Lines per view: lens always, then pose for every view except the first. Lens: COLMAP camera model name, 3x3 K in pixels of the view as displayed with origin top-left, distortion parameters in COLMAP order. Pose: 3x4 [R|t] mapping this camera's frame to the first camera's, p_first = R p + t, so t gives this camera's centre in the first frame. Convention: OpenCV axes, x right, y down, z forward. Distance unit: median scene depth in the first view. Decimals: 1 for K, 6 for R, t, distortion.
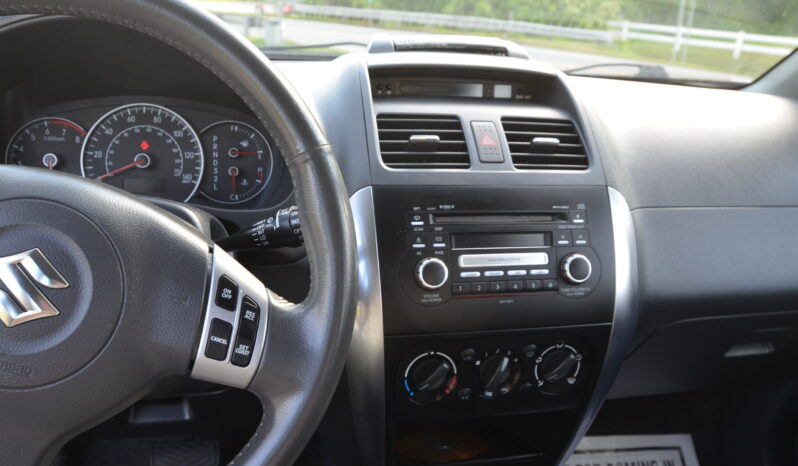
lens RADIAL K [[635.1, 0, 399.0], [0, 635.1, 233.0], [0, 0, 1]] dist [-0.072930, 0.046288]
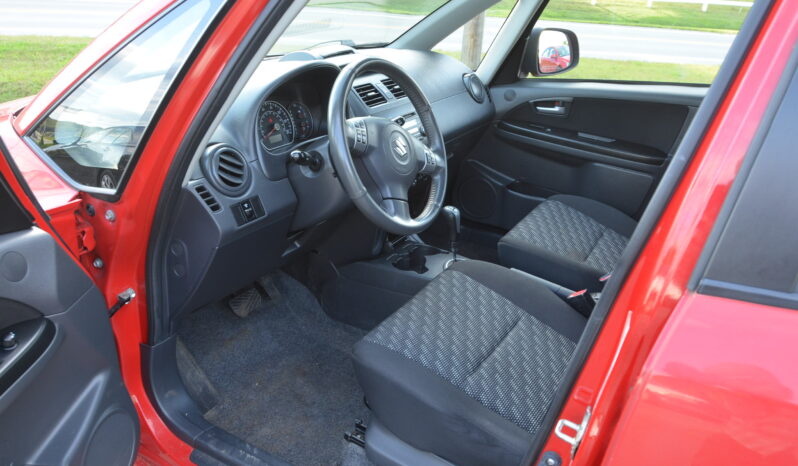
lens RADIAL K [[635.1, 0, 399.0], [0, 635.1, 233.0], [0, 0, 1]] dist [-0.072930, 0.046288]
pose [[0.717369, -0.310110, 0.623870, -1.643769], [0.309644, 0.944087, 0.113232, 0.132576], [-0.624102, 0.111948, 0.773282, -1.011975]]
